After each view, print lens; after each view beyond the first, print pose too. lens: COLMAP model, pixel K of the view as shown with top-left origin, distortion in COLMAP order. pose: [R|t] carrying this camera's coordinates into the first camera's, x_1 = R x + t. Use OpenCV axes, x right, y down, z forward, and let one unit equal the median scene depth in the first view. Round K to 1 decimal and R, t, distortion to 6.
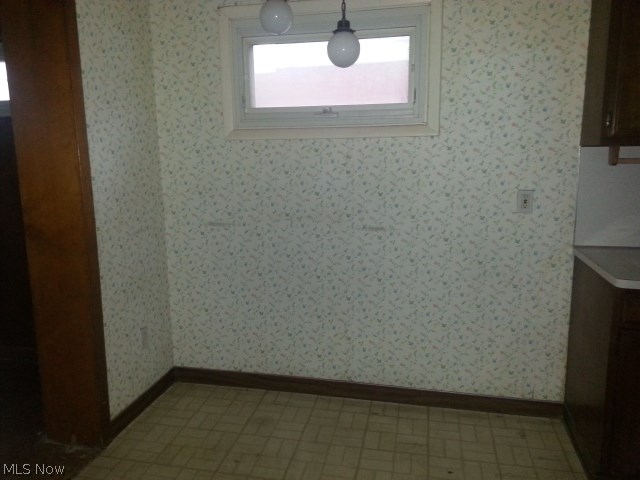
lens RADIAL K [[504.3, 0, 317.0], [0, 504.3, 239.1], [0, 0, 1]] dist [0.054425, -0.002135]
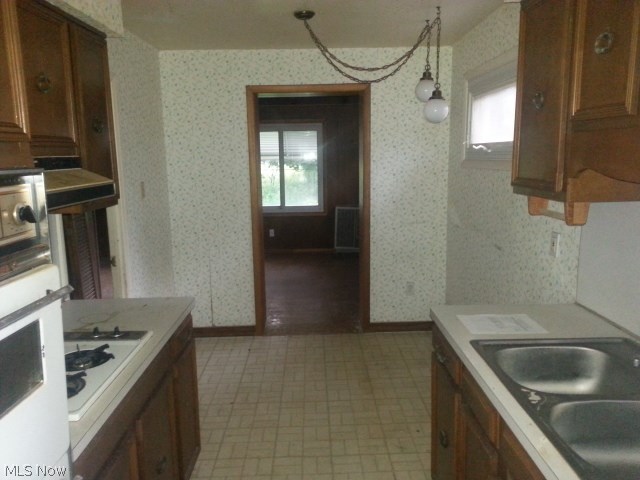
lens RADIAL K [[504.3, 0, 317.0], [0, 504.3, 239.1], [0, 0, 1]] dist [0.054425, -0.002135]
pose [[0.245619, 0.165327, -0.955164, 1.262895], [-0.134644, 0.981616, 0.135282, -0.158870], [0.959970, 0.095379, 0.263363, 0.321362]]
